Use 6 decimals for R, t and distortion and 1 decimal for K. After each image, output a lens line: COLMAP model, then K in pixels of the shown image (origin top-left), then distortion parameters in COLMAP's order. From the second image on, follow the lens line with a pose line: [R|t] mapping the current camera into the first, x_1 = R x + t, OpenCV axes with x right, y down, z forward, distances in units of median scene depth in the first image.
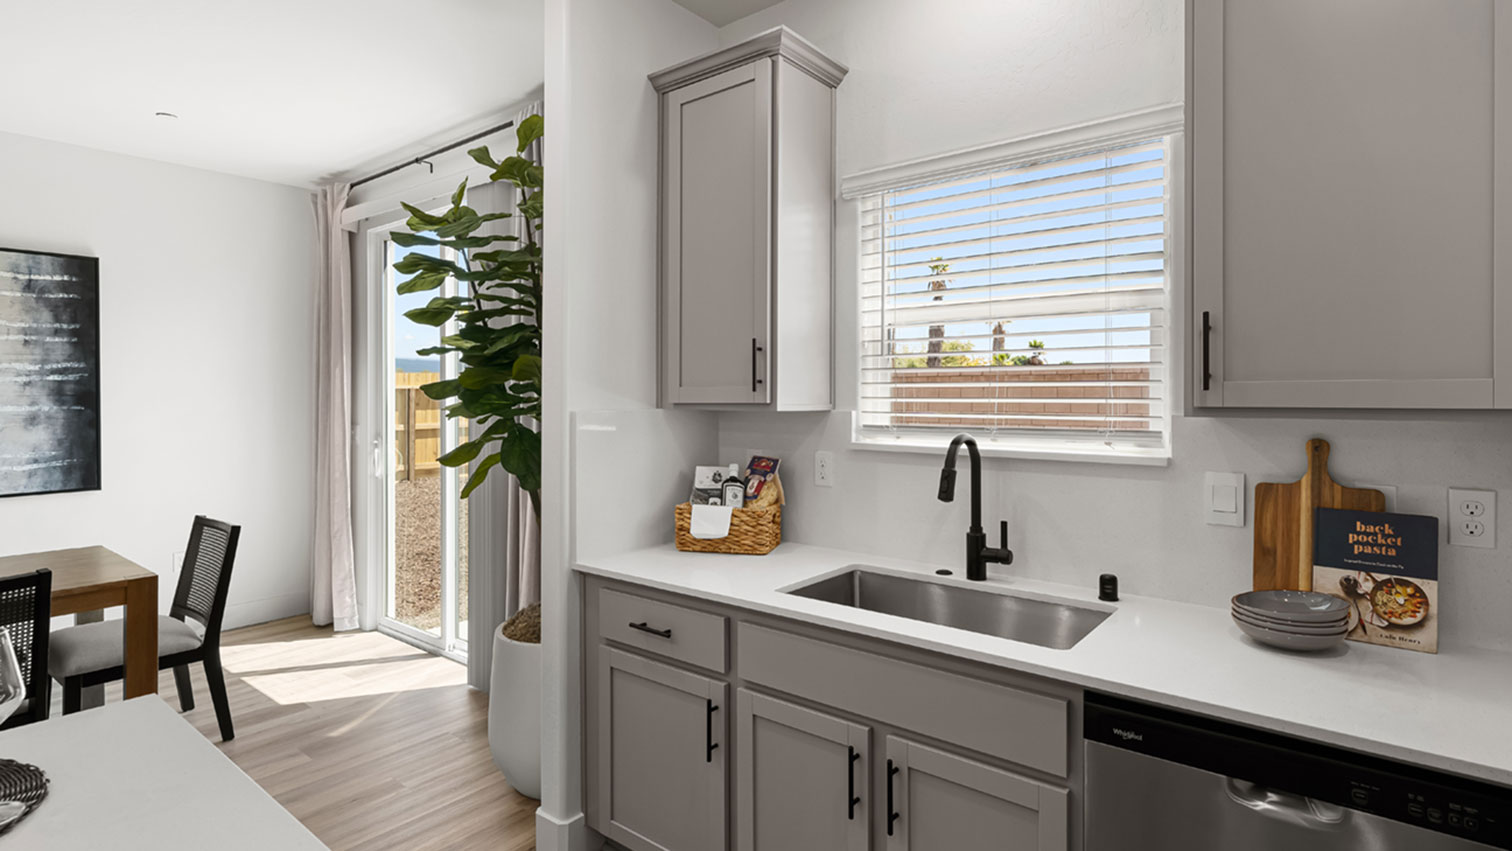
lens RADIAL K [[759.3, 0, 768.9], [0, 759.3, 401.6], [0, 0, 1]] dist [0.006738, -0.001476]
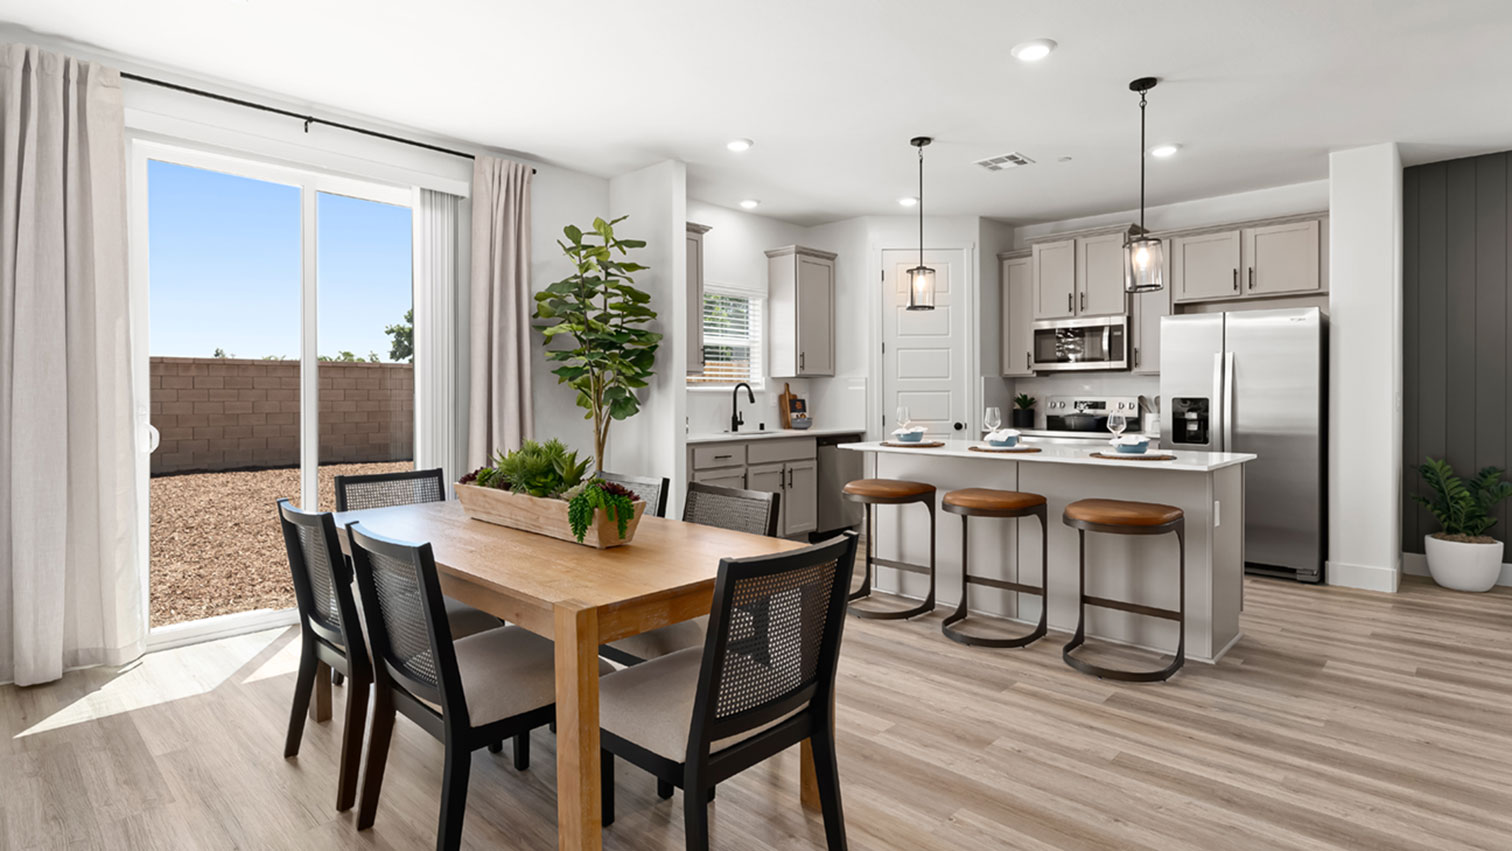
lens RADIAL K [[759.3, 0, 750.8], [0, 759.3, 389.4], [0, 0, 1]] dist [0.006738, -0.001476]
pose [[0.084983, 0.008161, 0.996349, -2.511951], [0.009268, 0.999917, -0.008981, 0.087197], [-0.996339, 0.009997, 0.084901, 0.629151]]
